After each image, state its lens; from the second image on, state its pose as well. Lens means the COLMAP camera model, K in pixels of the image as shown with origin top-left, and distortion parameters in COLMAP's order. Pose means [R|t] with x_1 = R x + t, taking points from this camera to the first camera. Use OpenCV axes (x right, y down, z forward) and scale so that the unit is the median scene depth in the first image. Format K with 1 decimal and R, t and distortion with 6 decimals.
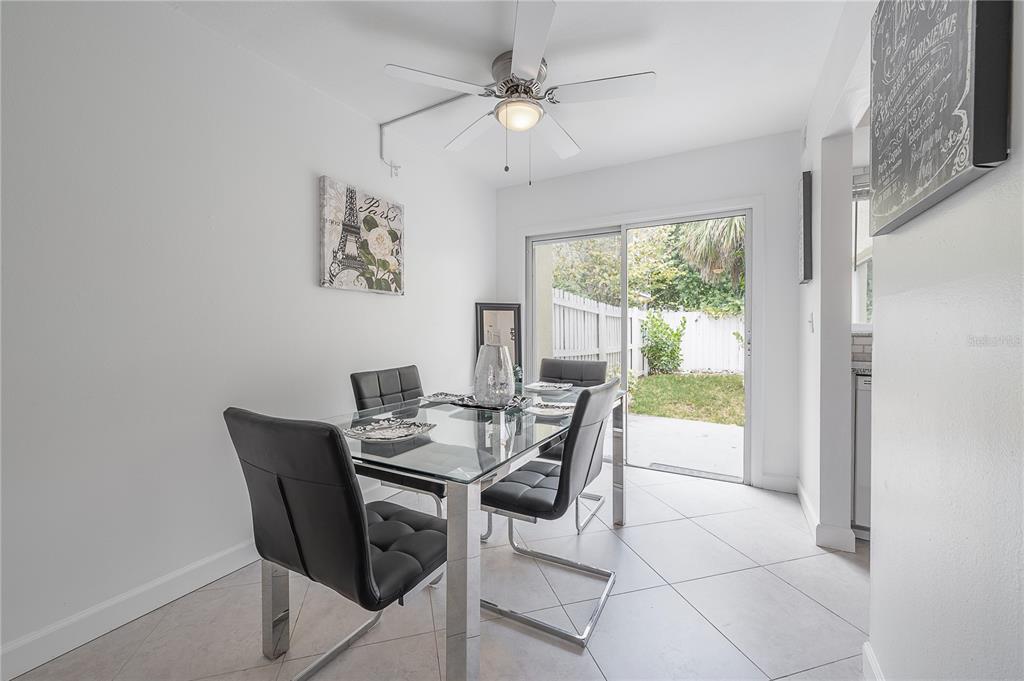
lens RADIAL K [[407.8, 0, 505.1], [0, 407.8, 338.1], [0, 0, 1]] dist [0.001081, -0.000137]
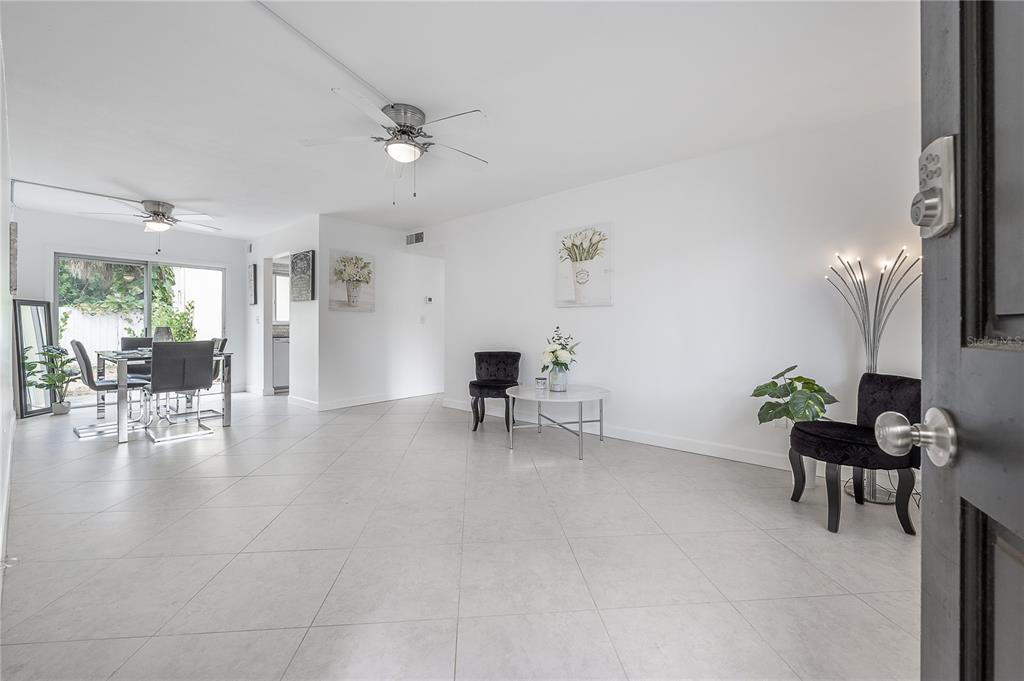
lens RADIAL K [[419.2, 0, 514.1], [0, 419.2, 328.4], [0, 0, 1]] dist [-0.001667, -0.000014]
pose [[0.185455, 0.004204, 0.982644, -1.497109], [0.017475, 0.999819, -0.007576, 0.059996], [-0.982497, 0.018577, 0.185348, -1.090549]]
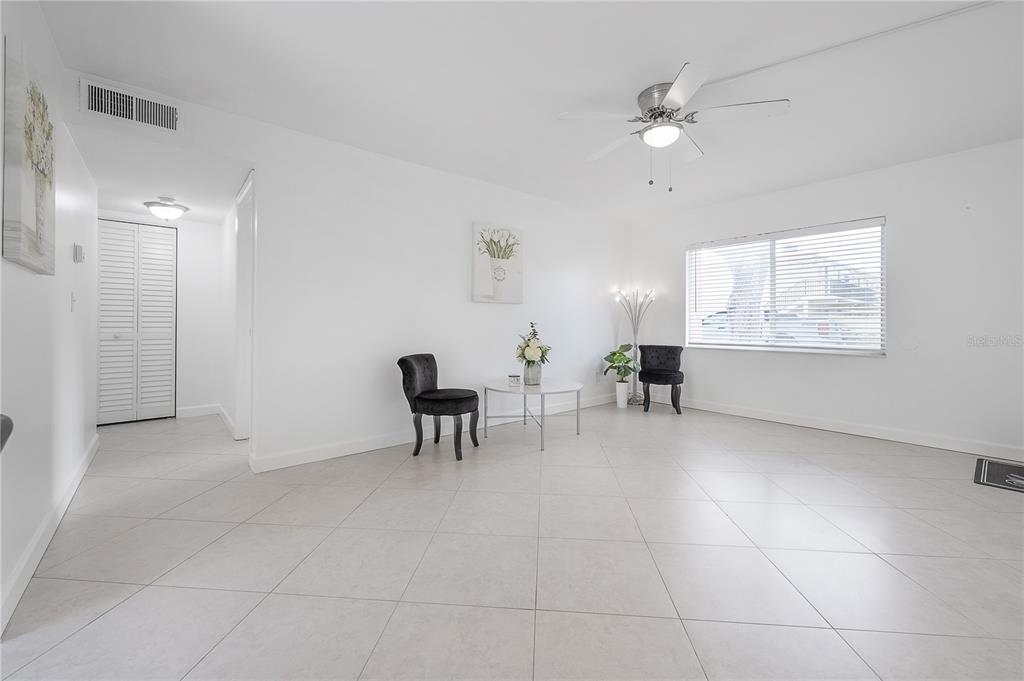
lens RADIAL K [[405.9, 0, 519.6], [0, 405.9, 322.5], [0, 0, 1]] dist [-0.000364, -0.000211]
pose [[-0.937524, -0.008264, 0.347823, -0.495931], [-0.001228, 0.999790, 0.020443, 0.014110], [-0.347919, 0.018739, -0.937337, 0.446404]]
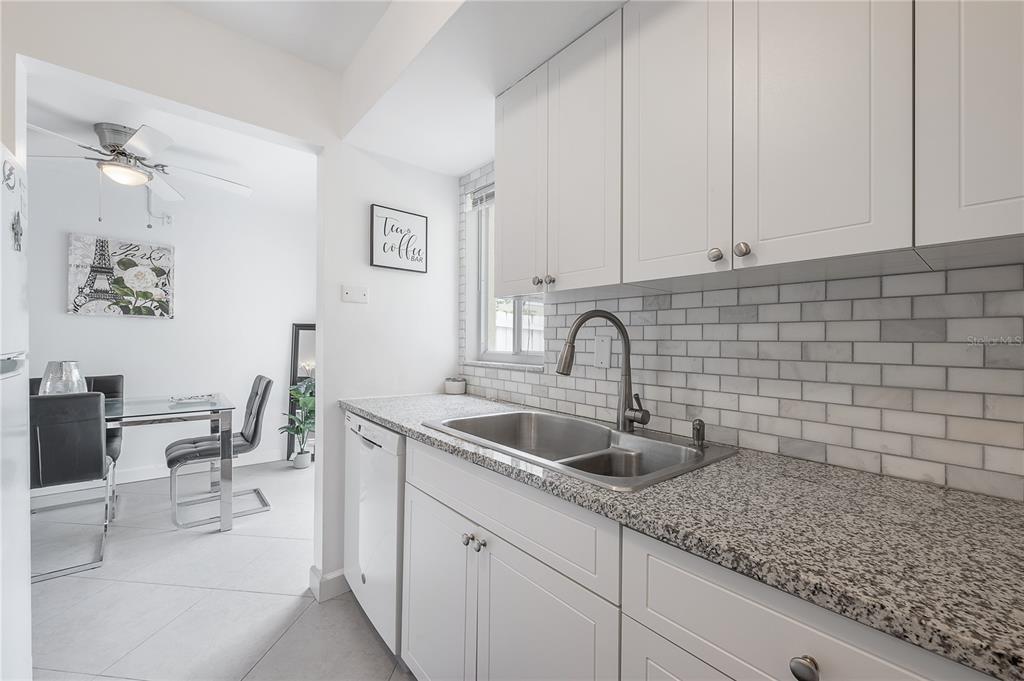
lens RADIAL K [[405.6, 0, 507.7], [0, 405.6, 353.6], [0, 0, 1]] dist [0.000083, 0.000047]
pose [[0.933220, 0.030083, -0.358045, 1.253508], [-0.028539, 0.999547, 0.009598, -0.042373], [0.358171, 0.001261, 0.933655, 0.223682]]
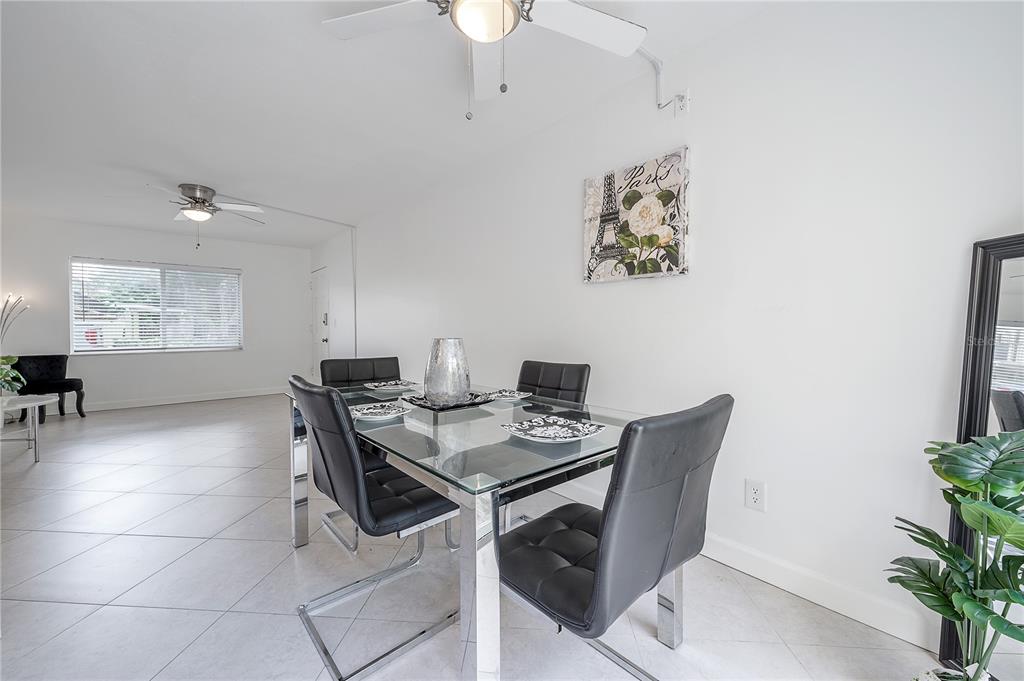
lens RADIAL K [[405.9, 0, 519.6], [0, 405.9, 322.5], [0, 0, 1]] dist [-0.000364, -0.000211]
pose [[-0.318902, -0.007452, -0.947758, 0.545567], [-0.012846, 0.999911, -0.003540, -0.015071], [0.947701, 0.011046, -0.318970, 1.034444]]
